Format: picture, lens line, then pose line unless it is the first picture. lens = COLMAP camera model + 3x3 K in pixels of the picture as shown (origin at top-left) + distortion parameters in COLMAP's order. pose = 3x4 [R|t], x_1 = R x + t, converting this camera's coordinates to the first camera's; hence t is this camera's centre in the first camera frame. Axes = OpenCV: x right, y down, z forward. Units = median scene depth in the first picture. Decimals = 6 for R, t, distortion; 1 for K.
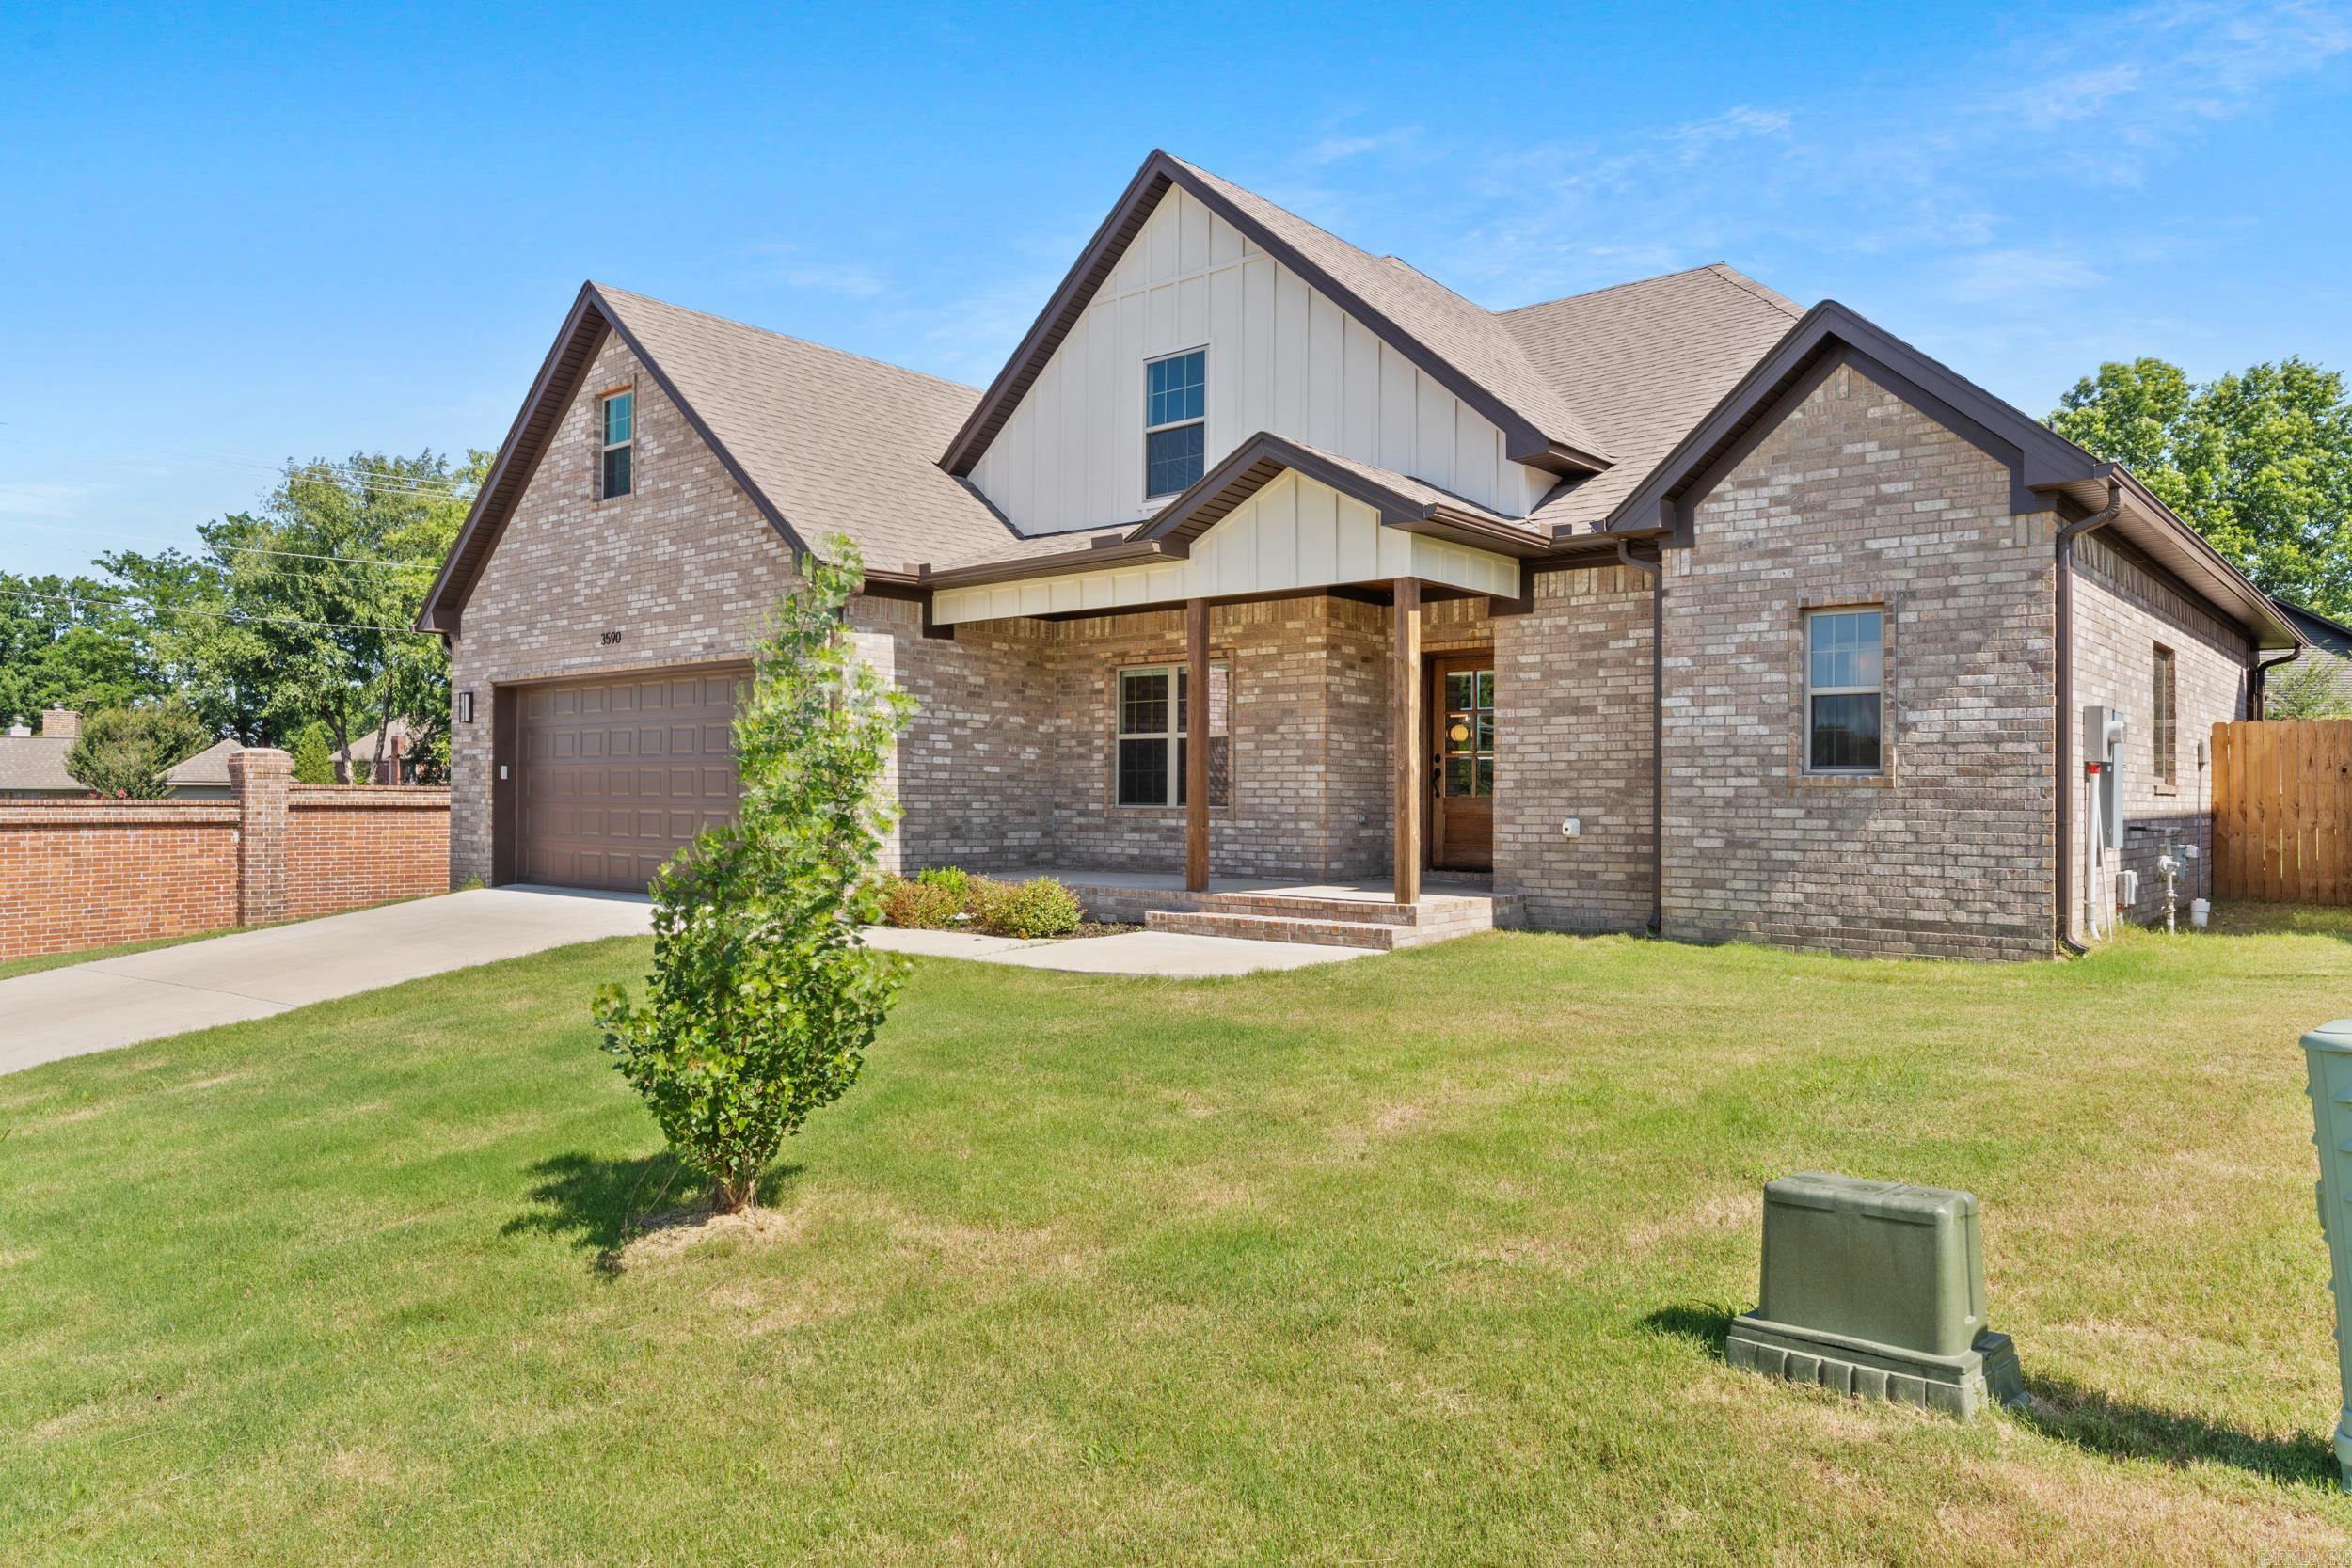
lens RADIAL K [[1556.8, 0, 1176.0], [0, 1556.8, 784.0], [0, 0, 1]] dist [-0.005264, -0.001744]
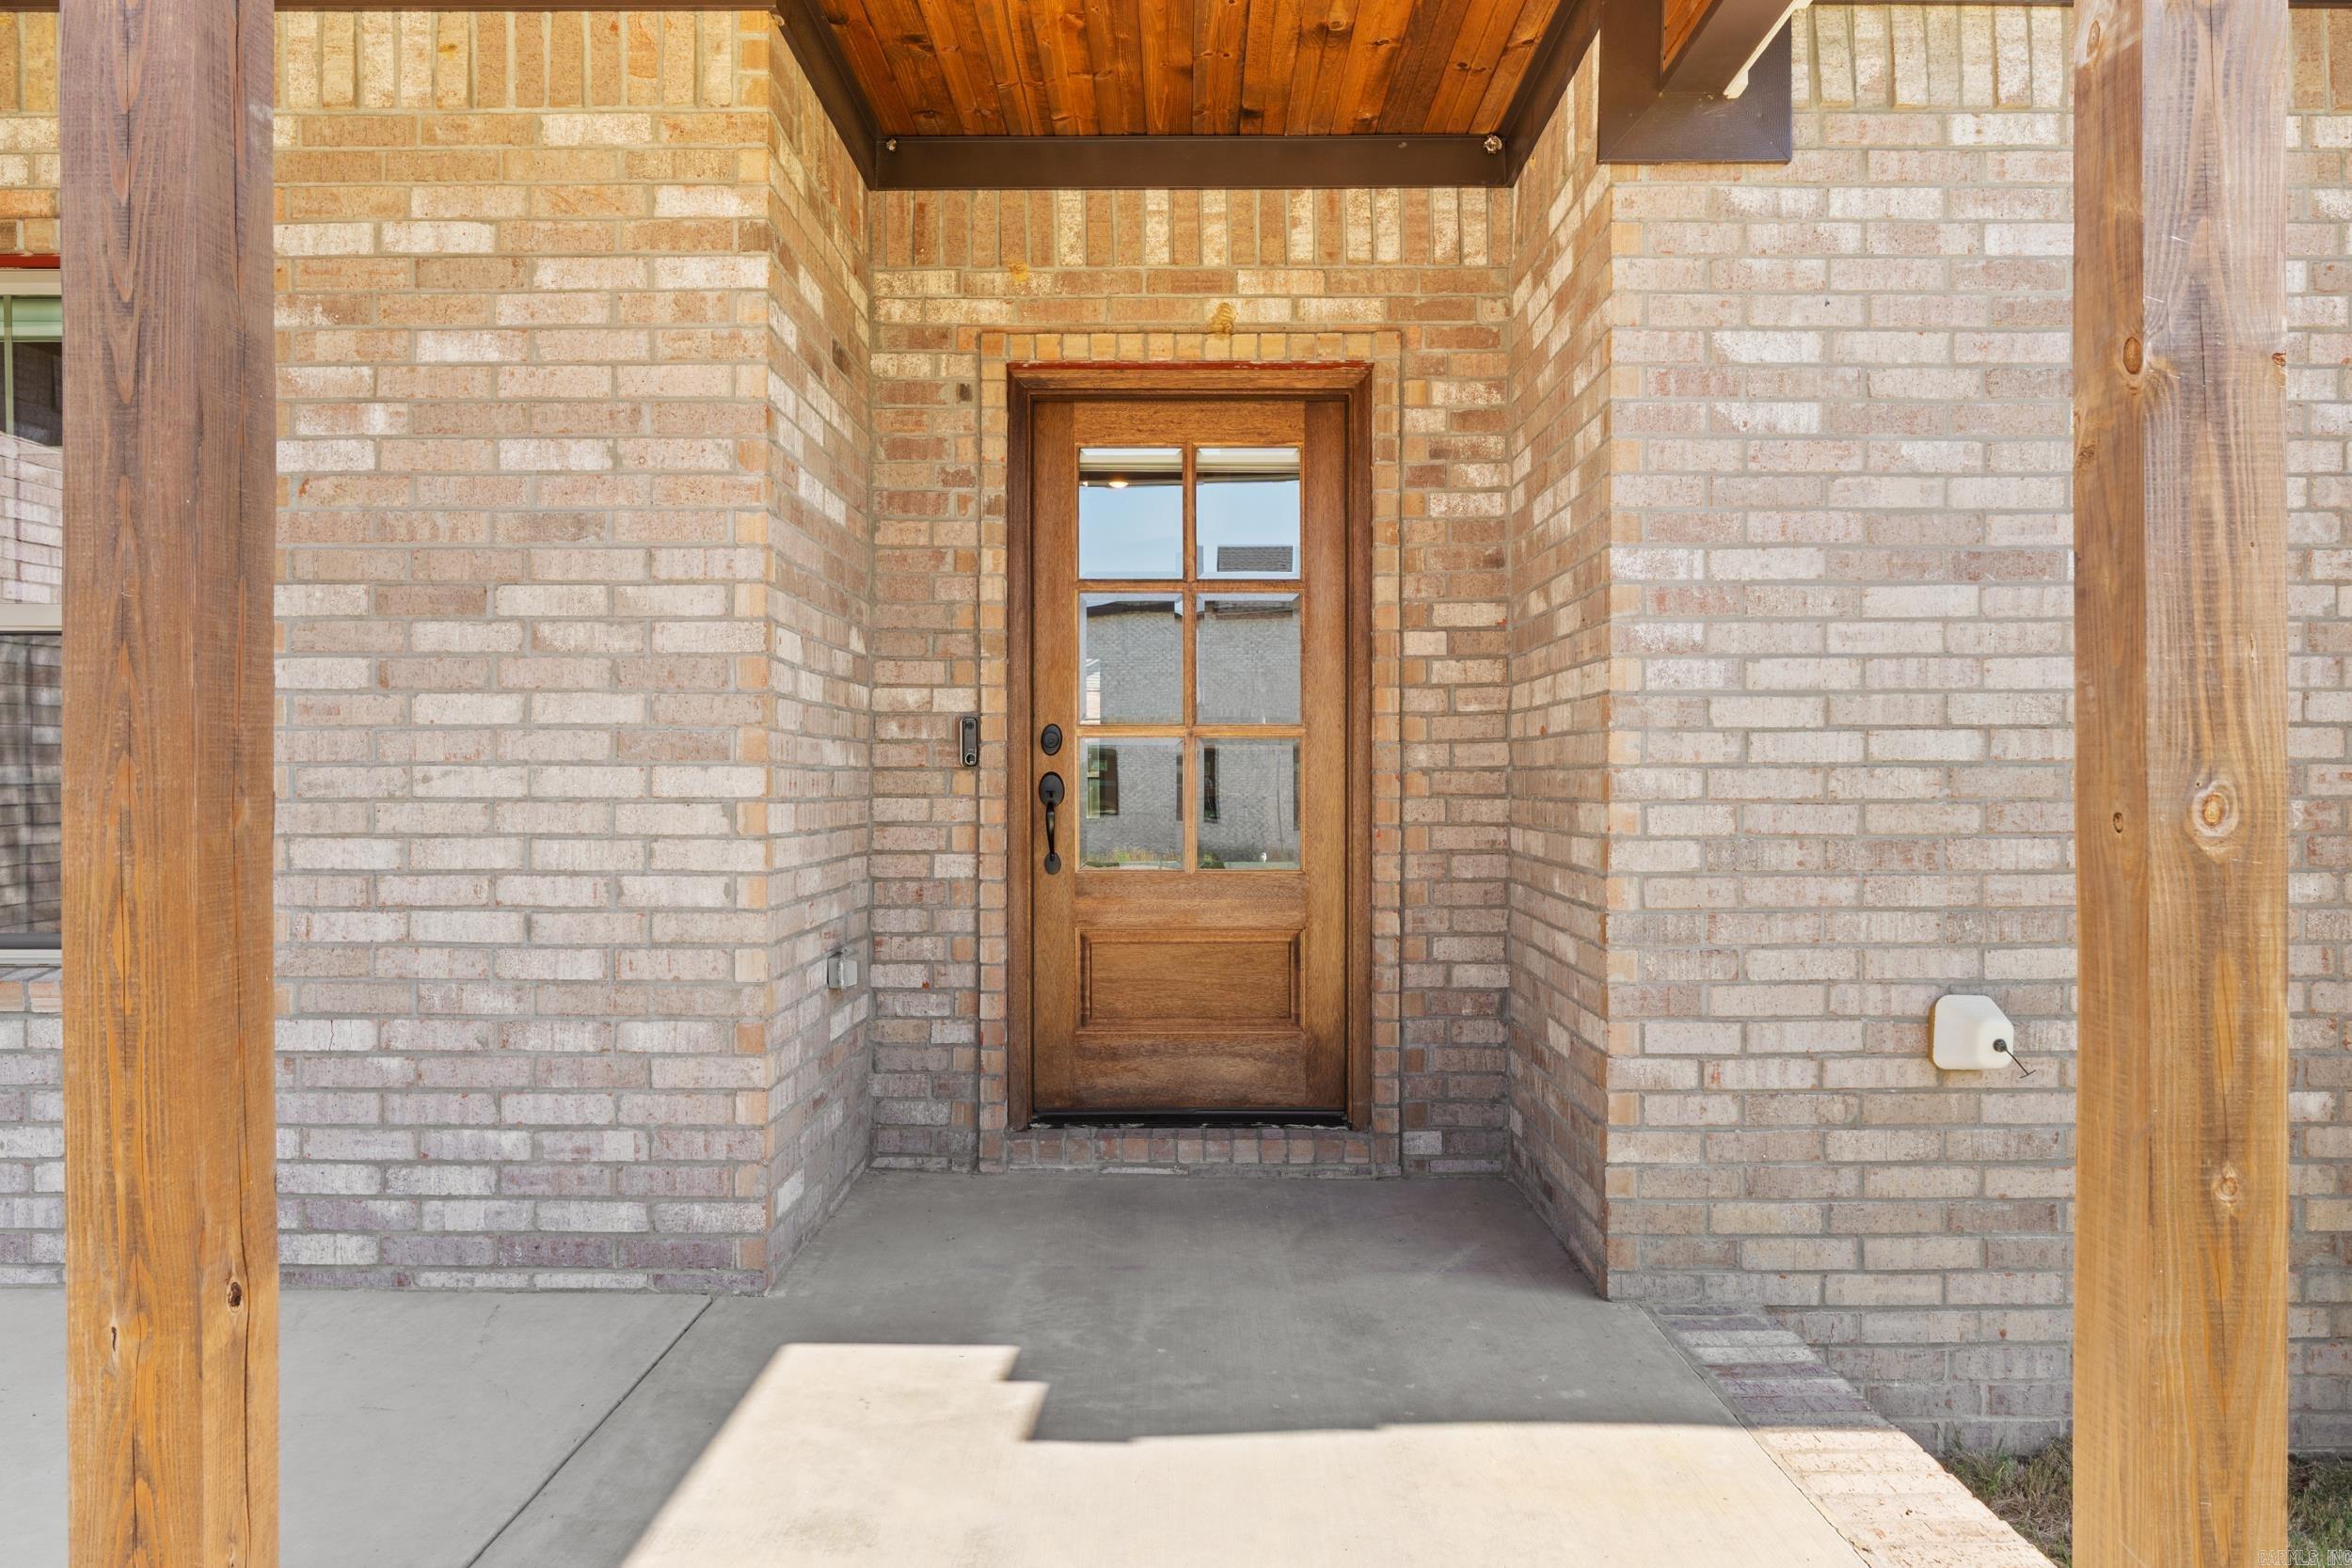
lens RADIAL K [[1556.8, 0, 1176.0], [0, 1556.8, 784.0], [0, 0, 1]] dist [-0.005264, -0.001744]
pose [[0.762305, -0.008330, 0.647164, -0.004448], [-0.003263, 0.999855, 0.016713, -0.015036], [-0.647209, -0.014852, 0.762168, 0.866173]]
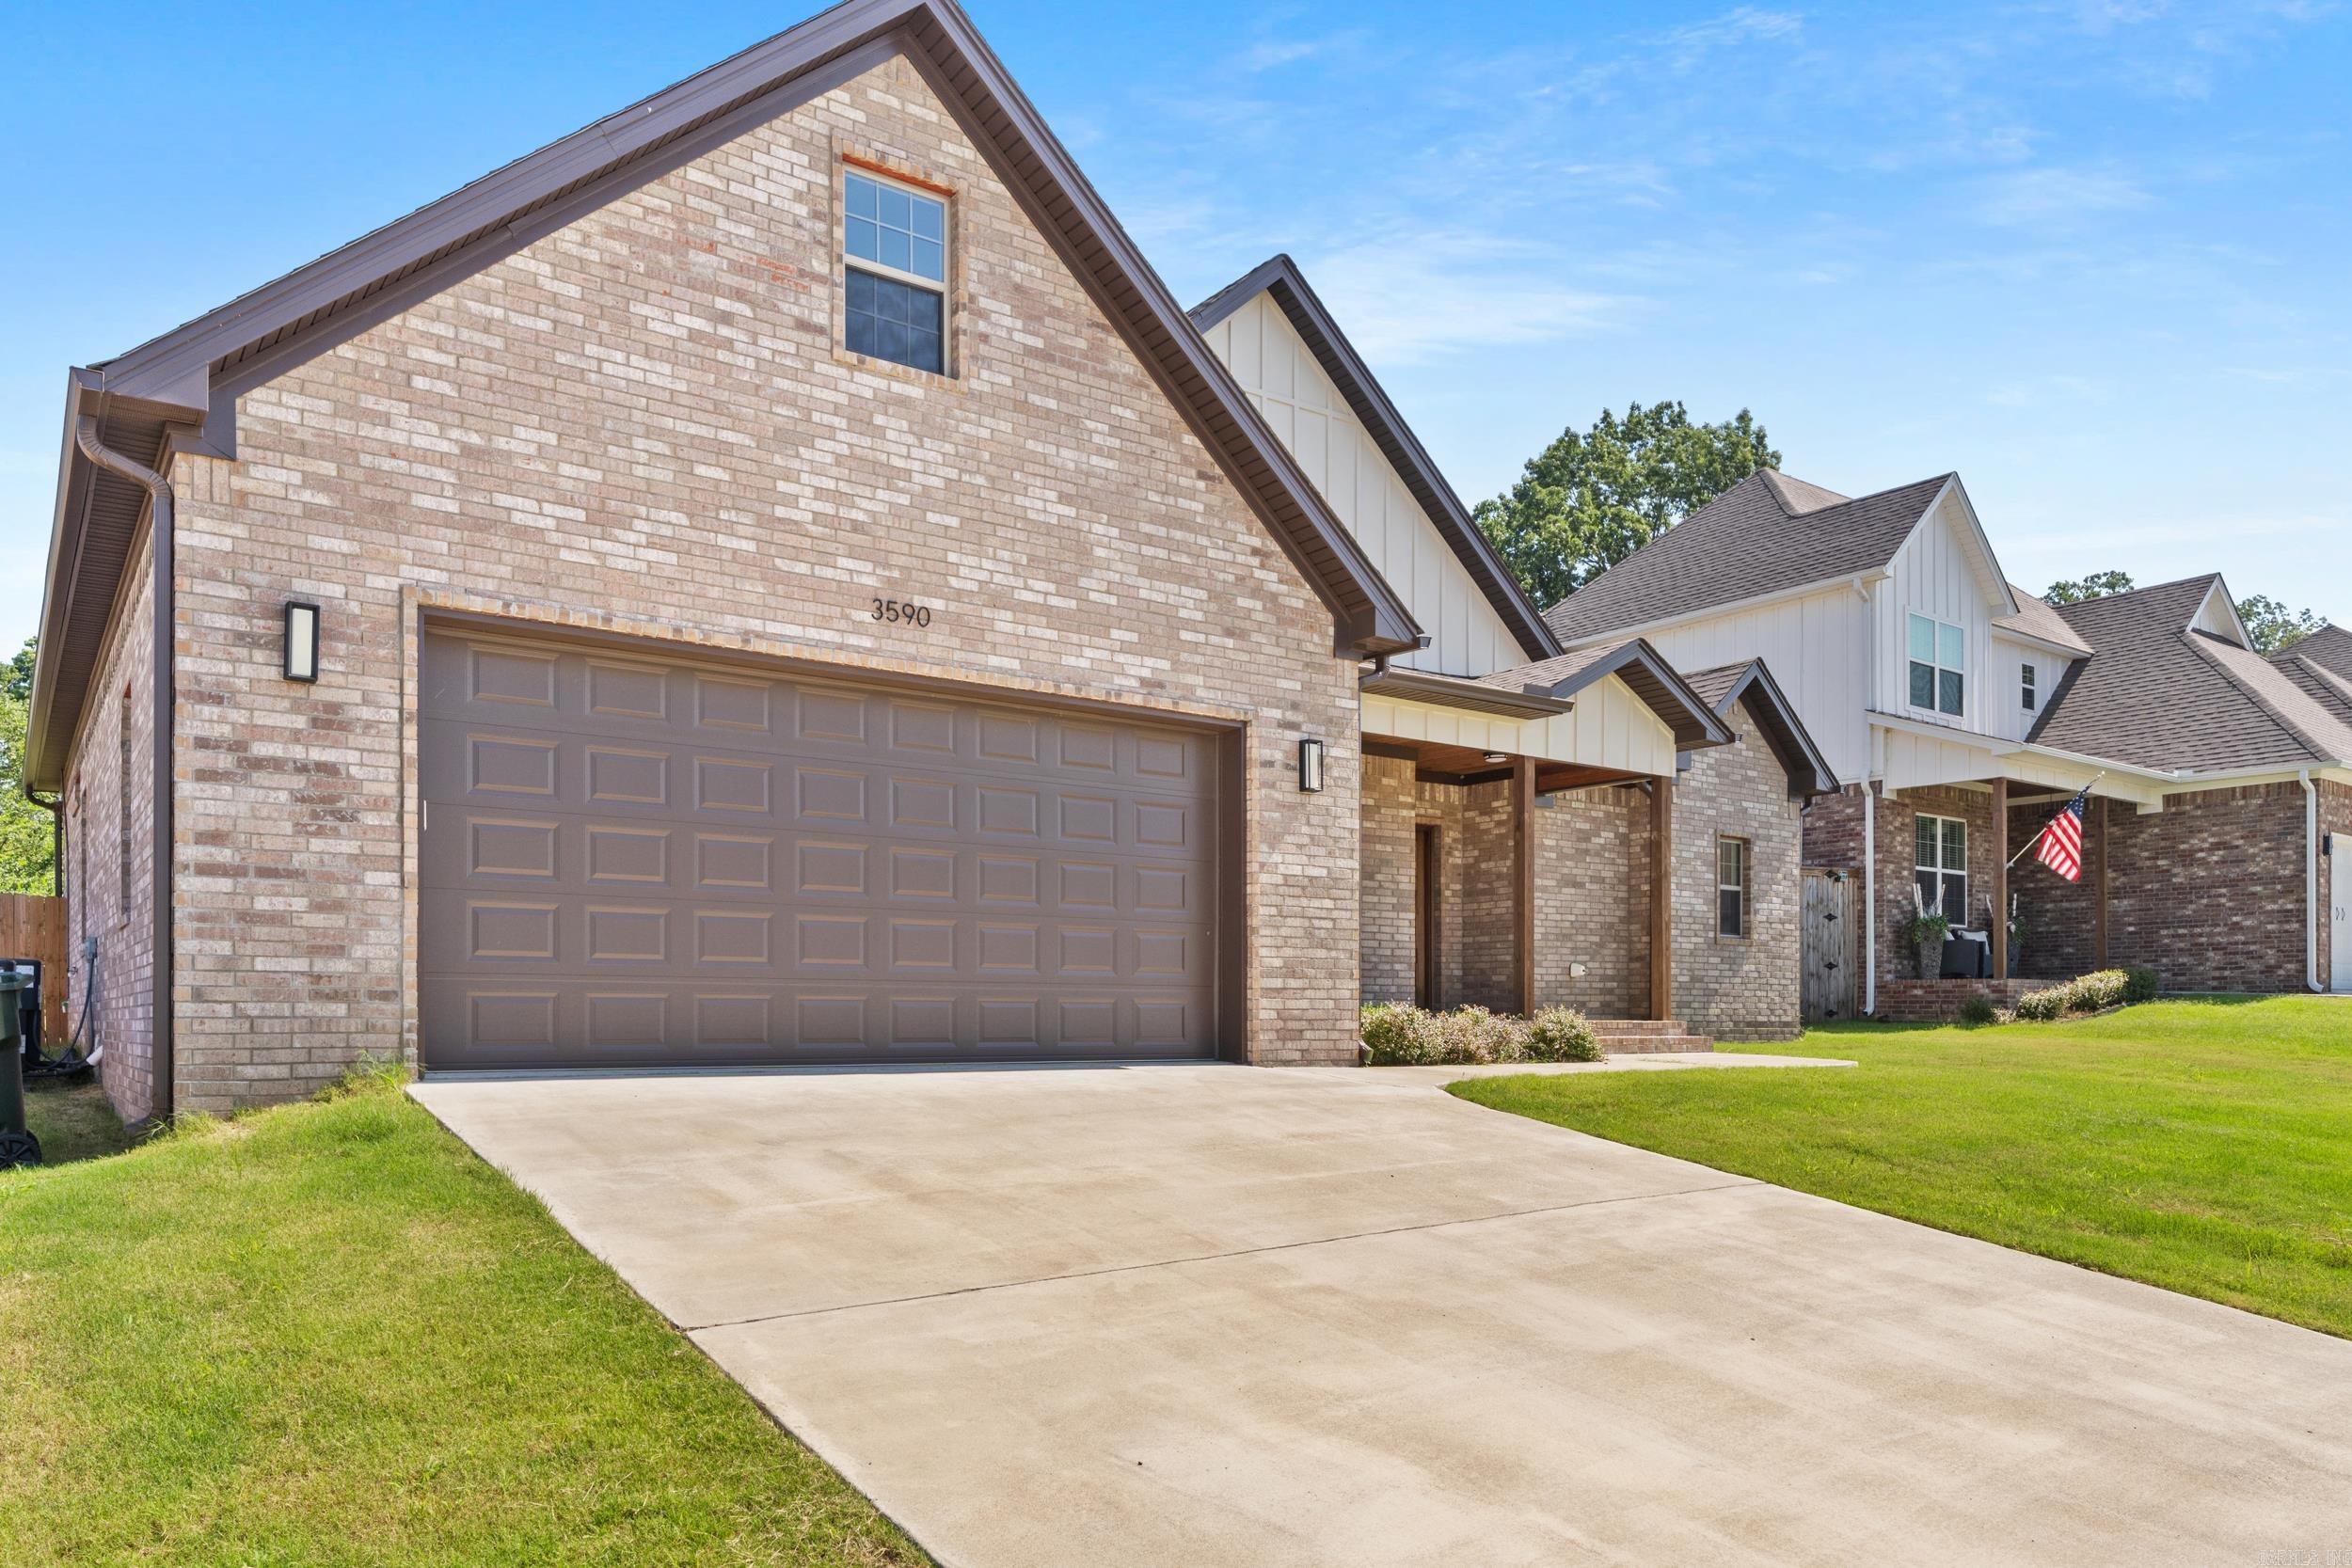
lens RADIAL K [[1620.2, 0, 1185.1], [0, 1620.2, 1015.8], [0, 0, 1]] dist [0.005052, 0.000939]
pose [[0.222939, -0.002678, 0.974829, -1.177296], [-0.009271, 0.999945, 0.004867, 0.062834], [-0.974788, -0.010122, 0.222902, 0.986491]]
